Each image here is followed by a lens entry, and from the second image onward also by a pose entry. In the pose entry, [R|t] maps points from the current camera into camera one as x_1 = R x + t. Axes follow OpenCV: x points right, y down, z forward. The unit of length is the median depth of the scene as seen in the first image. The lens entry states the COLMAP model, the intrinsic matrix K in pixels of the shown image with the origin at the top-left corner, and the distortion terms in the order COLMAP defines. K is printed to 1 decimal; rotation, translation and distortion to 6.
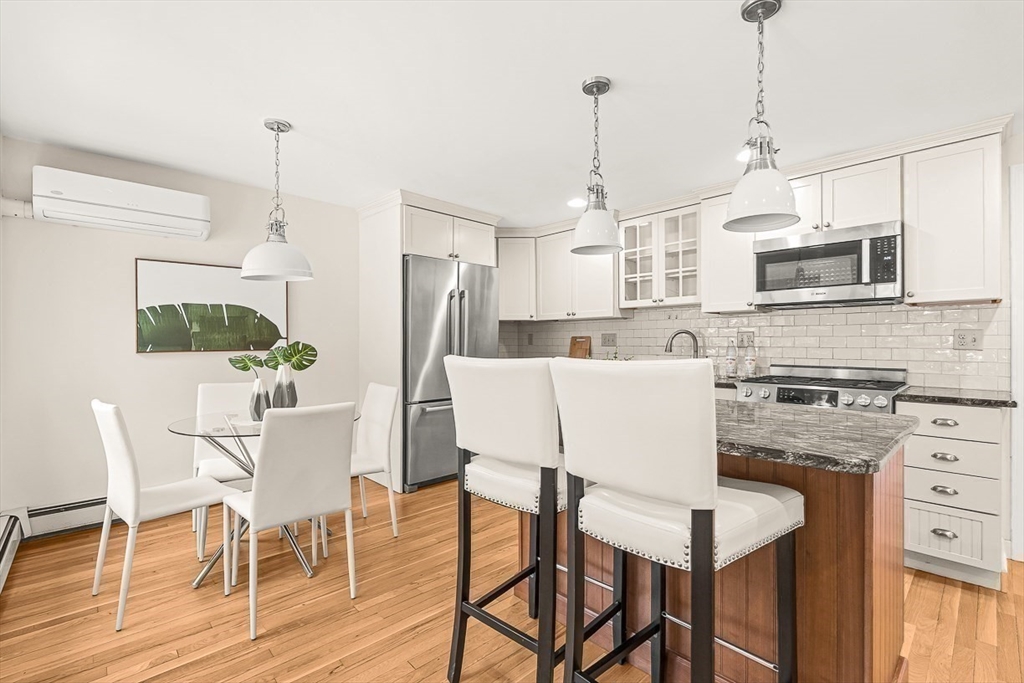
lens RADIAL K [[456.0, 0, 512.1], [0, 456.0, 342.7], [0, 0, 1]] dist [-0.003144, 0.000159]
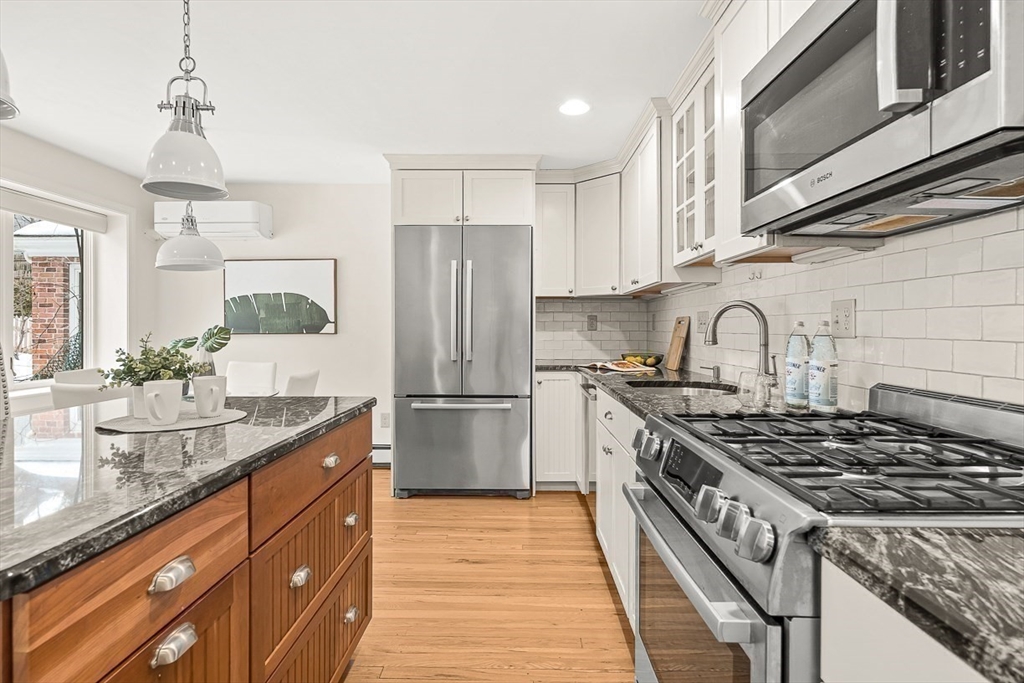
lens RADIAL K [[508.3, 0, 509.1], [0, 508.3, 330.3], [0, 0, 1]] dist [-0.000796, -0.000060]
pose [[0.713967, 0.005526, -0.700158, 0.822004], [-0.001660, 0.999979, 0.006199, 0.000648], [0.700178, -0.003264, 0.713961, 0.609183]]
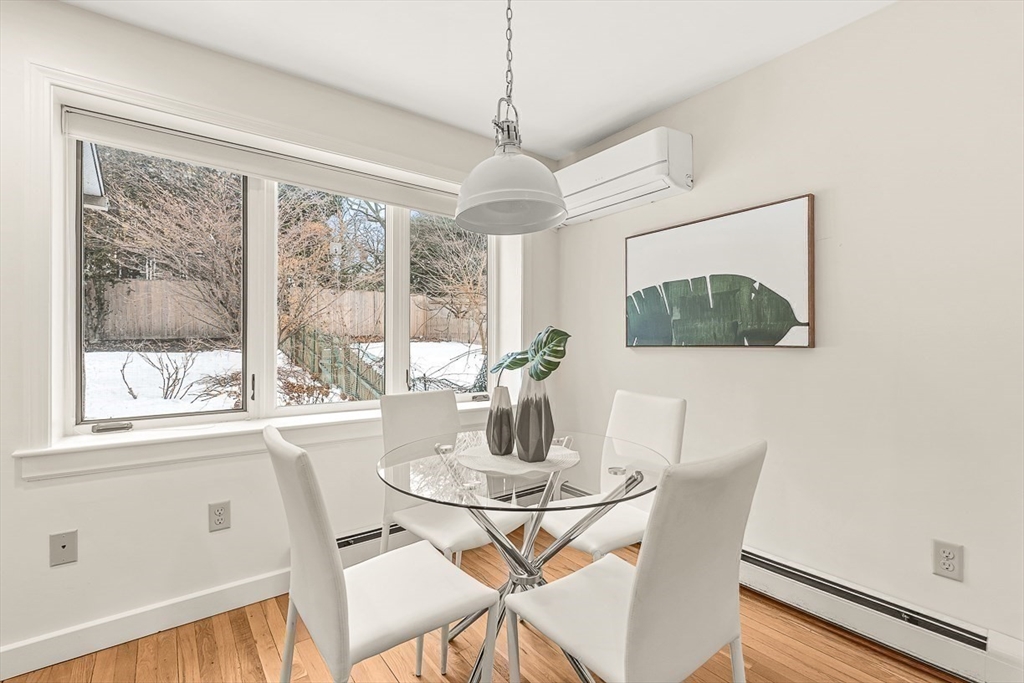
lens RADIAL K [[456.0, 0, 512.1], [0, 456.0, 342.7], [0, 0, 1]] dist [-0.003144, 0.000159]
pose [[-0.104293, 0.000731, -0.994546, 0.066248], [-0.002120, 0.999997, 0.000958, 0.015285], [0.994544, 0.002209, -0.104291, 0.979592]]
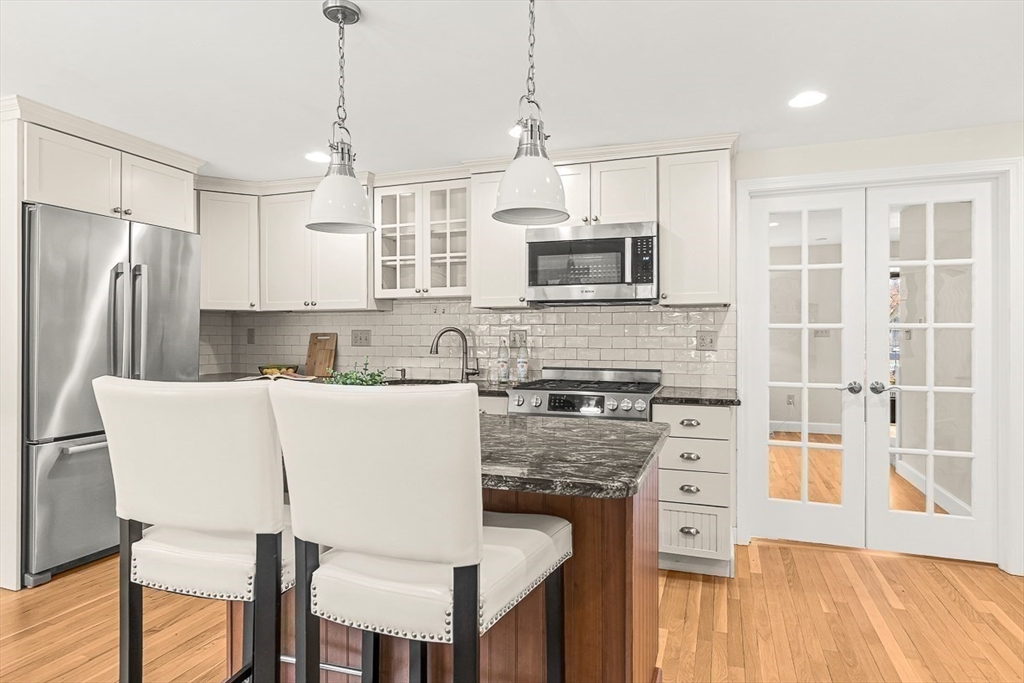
lens RADIAL K [[576.3, 0, 513.4], [0, 576.3, 334.6], [0, 0, 1]] dist [-0.004970, 0.001451]
pose [[0.894852, 0.002048, 0.446357, 0.010533], [-0.001584, 0.999998, -0.001412, -0.018809], [-0.446359, 0.000557, 0.894854, 0.010664]]
